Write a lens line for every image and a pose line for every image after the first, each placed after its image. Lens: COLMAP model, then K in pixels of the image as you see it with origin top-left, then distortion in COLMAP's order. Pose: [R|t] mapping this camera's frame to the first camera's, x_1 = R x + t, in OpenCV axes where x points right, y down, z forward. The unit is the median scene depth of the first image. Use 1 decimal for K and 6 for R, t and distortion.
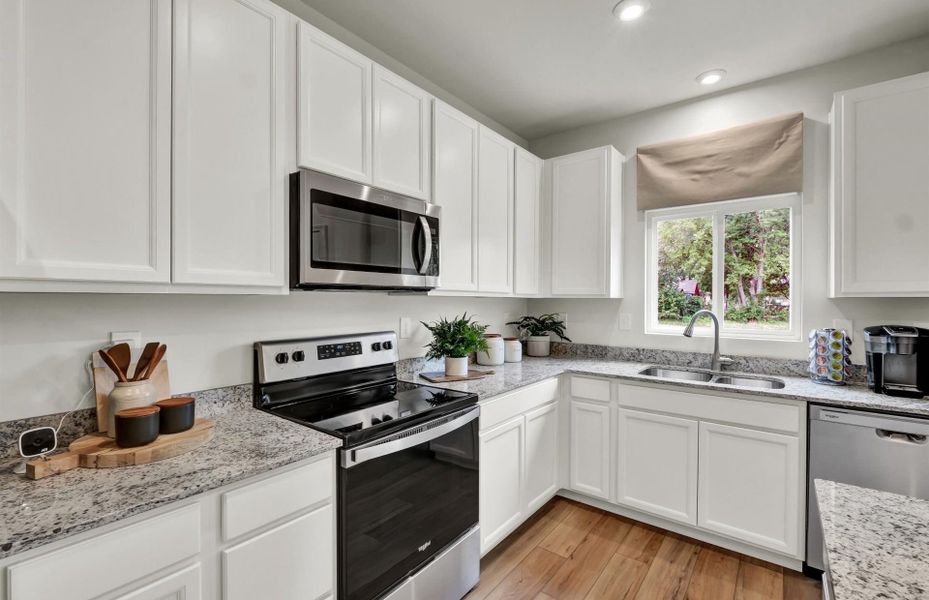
lens RADIAL K [[404.0, 0, 460.8], [0, 404.0, 302.7], [0, 0, 1]] dist [-0.009556, -0.000150]
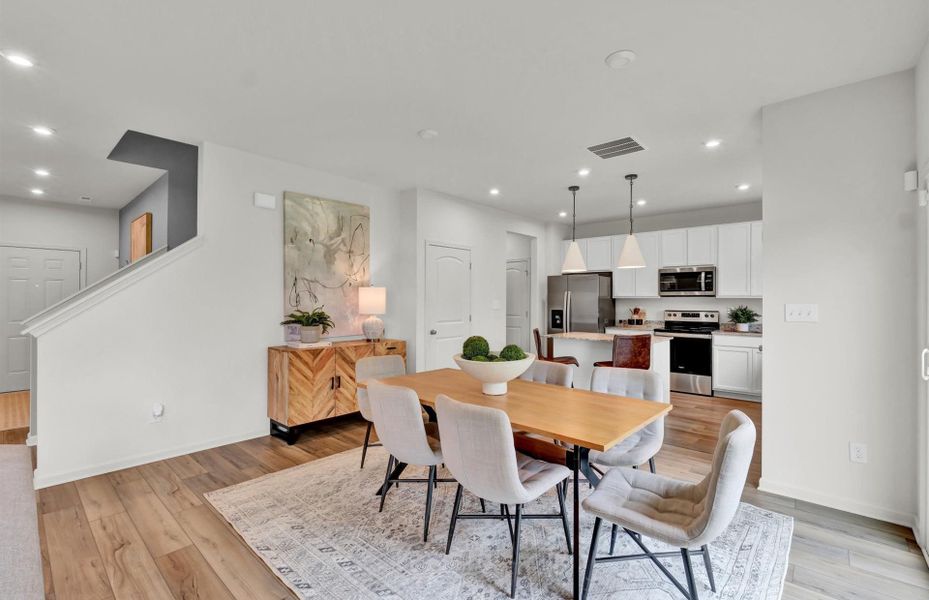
lens RADIAL K [[410.1, 0, 464.5], [0, 410.1, 300.0], [0, 0, 1]] dist [-0.002439, -0.000303]
pose [[-0.059577, -0.004466, -0.998214, 2.669486], [-0.011515, 0.999927, -0.003786, 0.024984], [0.998157, 0.011269, -0.059624, -0.533362]]
